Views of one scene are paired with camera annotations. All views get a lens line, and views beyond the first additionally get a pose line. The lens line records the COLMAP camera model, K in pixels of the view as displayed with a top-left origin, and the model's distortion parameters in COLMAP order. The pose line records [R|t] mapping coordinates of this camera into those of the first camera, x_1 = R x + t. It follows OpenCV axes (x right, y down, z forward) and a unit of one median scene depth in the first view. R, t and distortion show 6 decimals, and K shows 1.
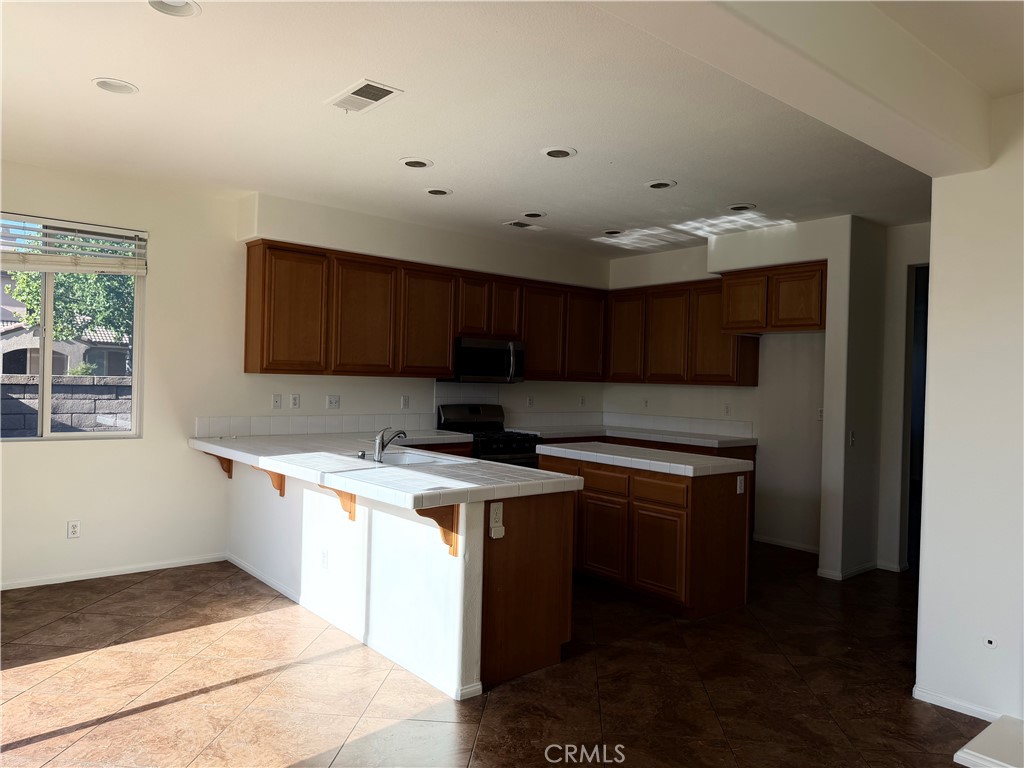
lens RADIAL K [[721.0, 0, 509.2], [0, 721.0, 386.1], [0, 0, 1]] dist [0.084617, -0.076170]
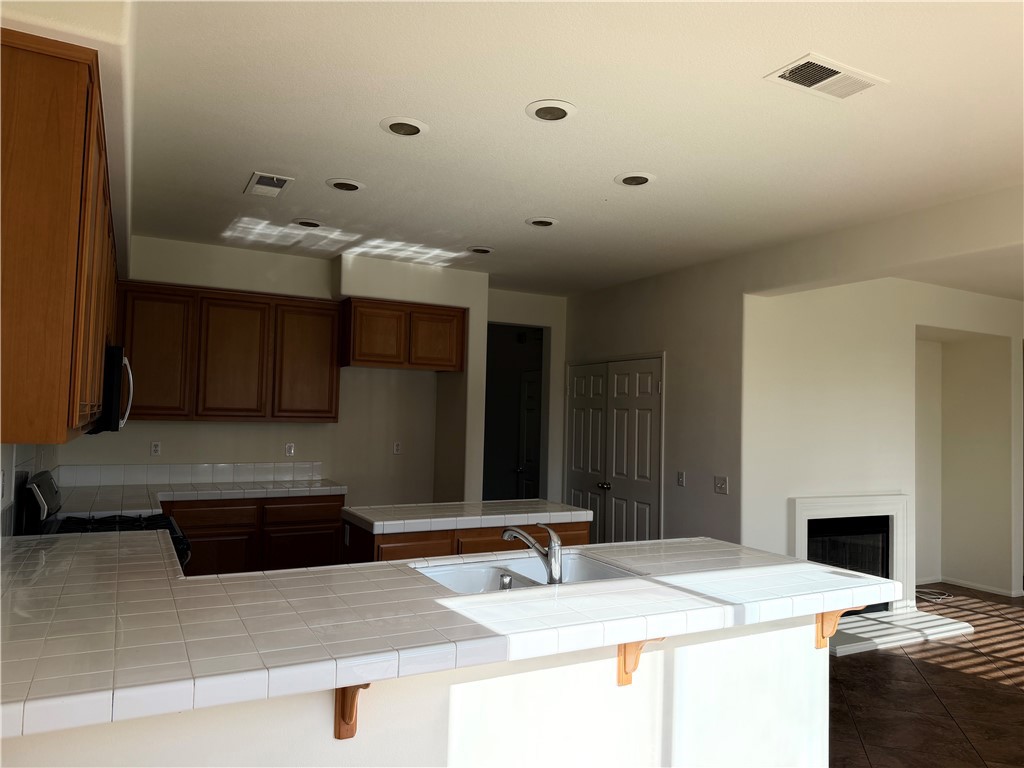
lens RADIAL K [[719.0, 0, 512.0], [0, 719.0, 384.0], [0, 0, 1]] dist [0.050528, -0.052462]
pose [[0.198321, 0.022079, 0.979888, -0.153599], [-0.009888, 0.999740, -0.020525, -0.009603], [-0.980087, -0.005618, 0.198488, 0.180773]]
